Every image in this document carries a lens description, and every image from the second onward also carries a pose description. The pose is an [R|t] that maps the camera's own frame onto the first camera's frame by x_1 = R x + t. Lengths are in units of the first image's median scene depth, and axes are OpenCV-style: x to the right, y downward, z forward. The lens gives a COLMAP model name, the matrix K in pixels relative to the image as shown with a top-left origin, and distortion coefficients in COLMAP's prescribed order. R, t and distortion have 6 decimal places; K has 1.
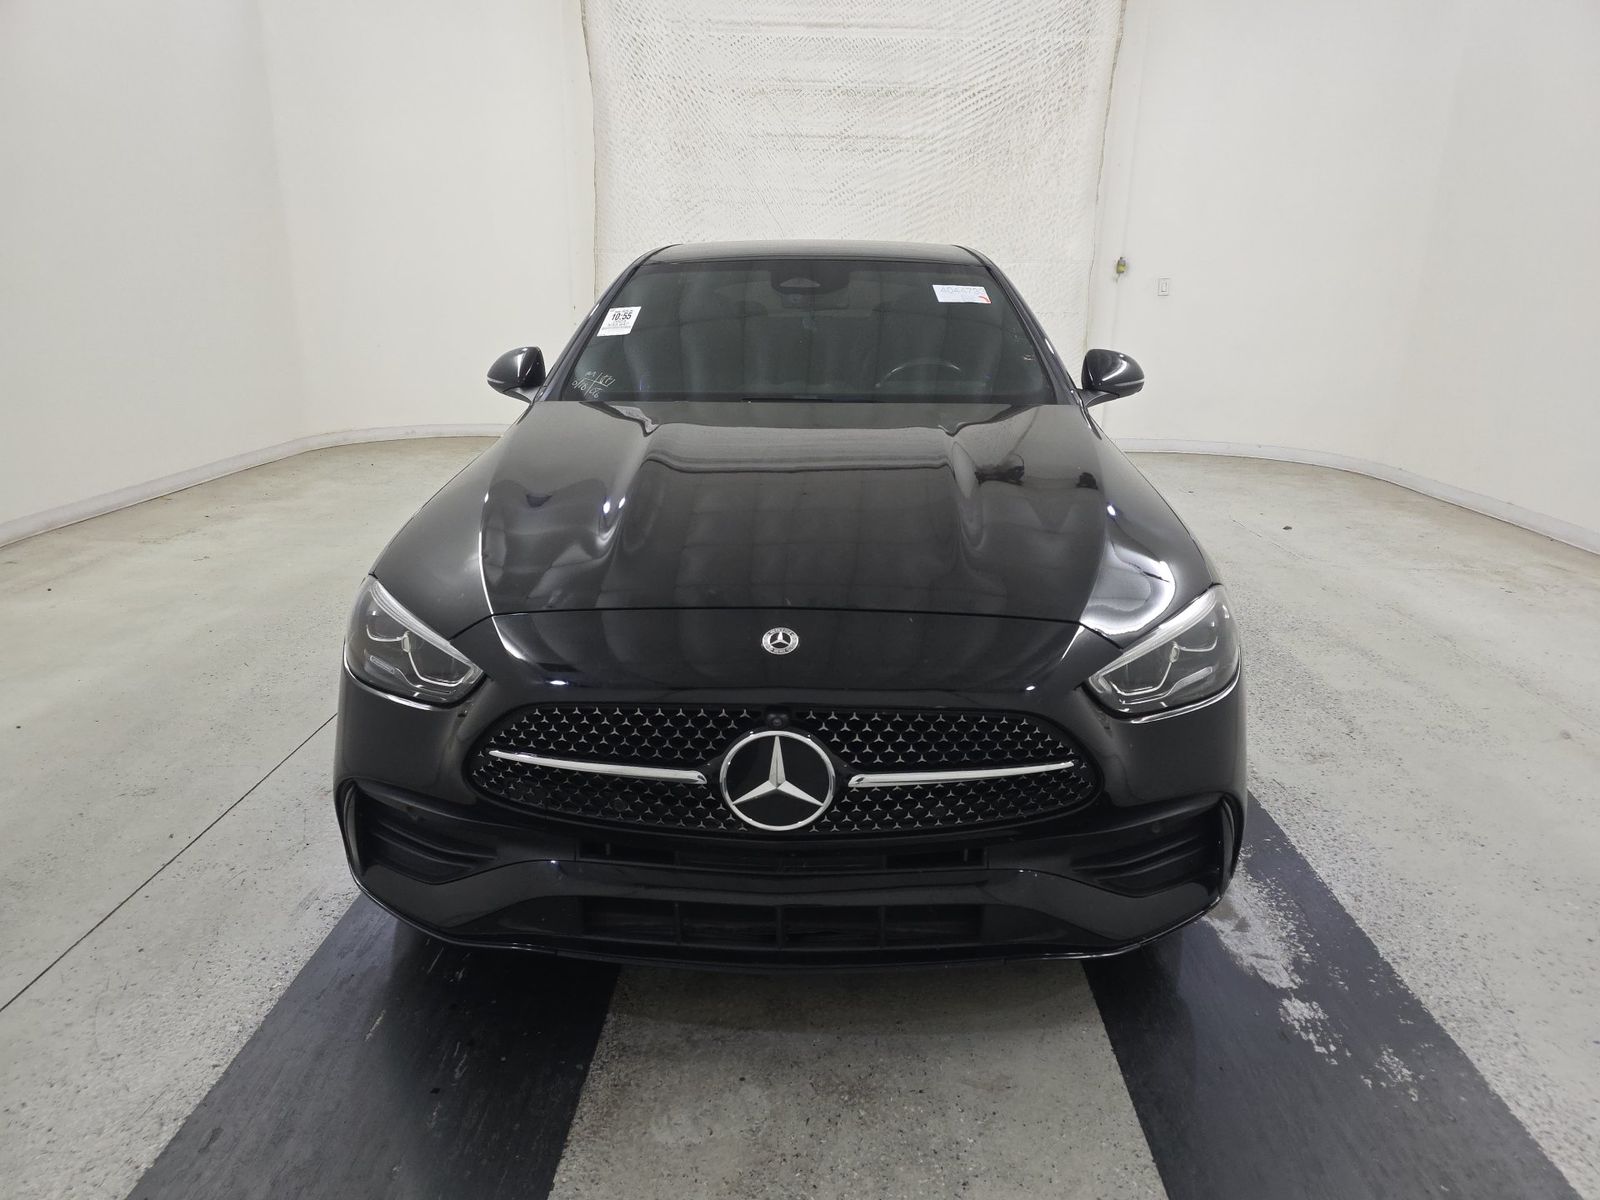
lens RADIAL K [[1071.2, 0, 799.4], [0, 1071.2, 603.7], [0, 0, 1]] dist [0.042446, -0.032905]
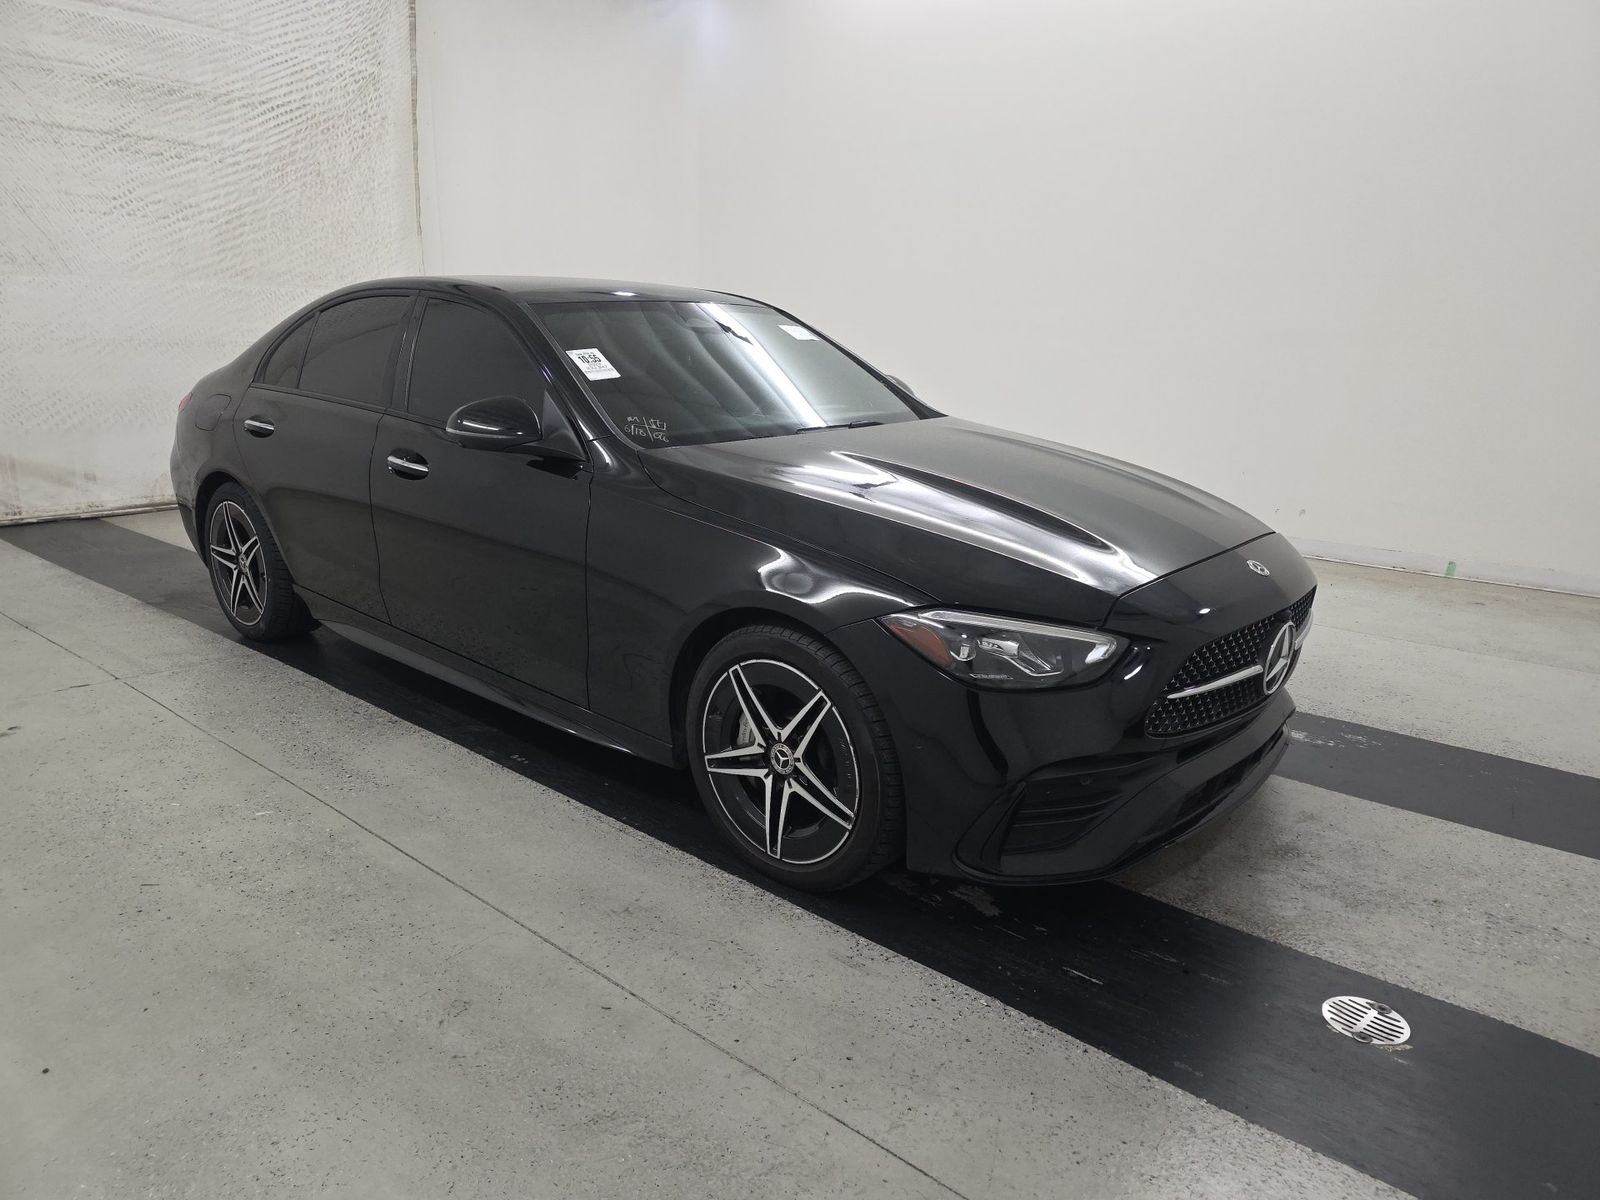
lens RADIAL K [[1071.2, 0, 799.6], [0, 1071.2, 598.2], [0, 0, 1]] dist [0.042446, -0.032905]
pose [[0.629584, -0.197751, 0.751345, -0.333427], [0.214782, 0.973678, 0.076294, -0.037647], [-0.746655, 0.113342, 0.655485, 0.104116]]
